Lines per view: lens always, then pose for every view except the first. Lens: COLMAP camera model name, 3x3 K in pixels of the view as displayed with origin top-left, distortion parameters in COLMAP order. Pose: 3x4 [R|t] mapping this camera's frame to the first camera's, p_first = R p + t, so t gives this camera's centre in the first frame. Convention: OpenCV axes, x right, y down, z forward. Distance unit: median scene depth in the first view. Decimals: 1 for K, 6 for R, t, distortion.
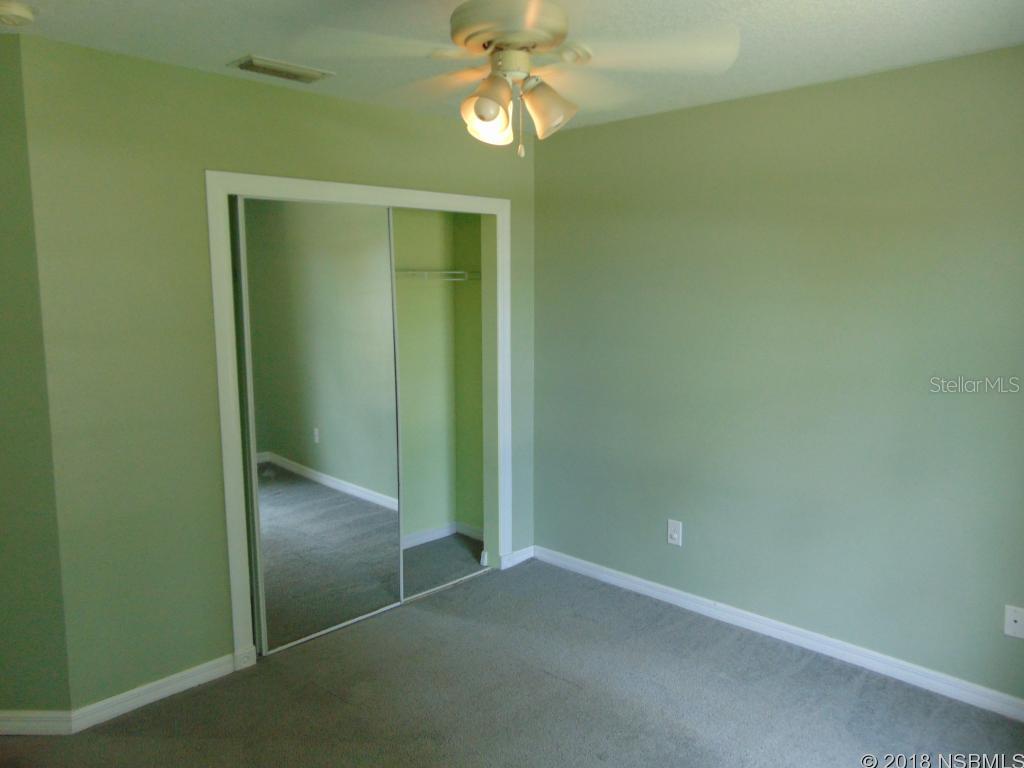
lens RADIAL K [[767.1, 0, 509.5], [0, 767.1, 380.3], [0, 0, 1]] dist [-0.009575, -0.000174]
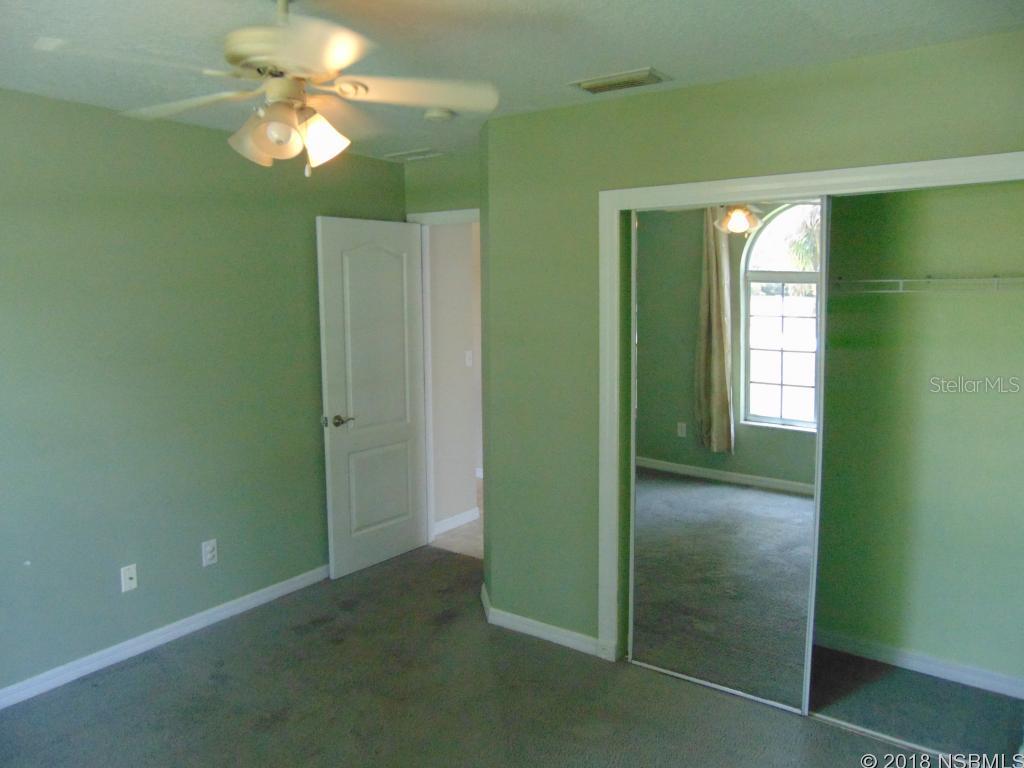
lens RADIAL K [[767.1, 0, 509.5], [0, 767.1, 380.3], [0, 0, 1]] dist [-0.009575, -0.000174]
pose [[0.137495, 0.117015, -0.983566, 0.641724], [-0.122942, 0.987335, 0.100277, -0.094458], [0.982843, 0.107134, 0.150140, 0.682974]]
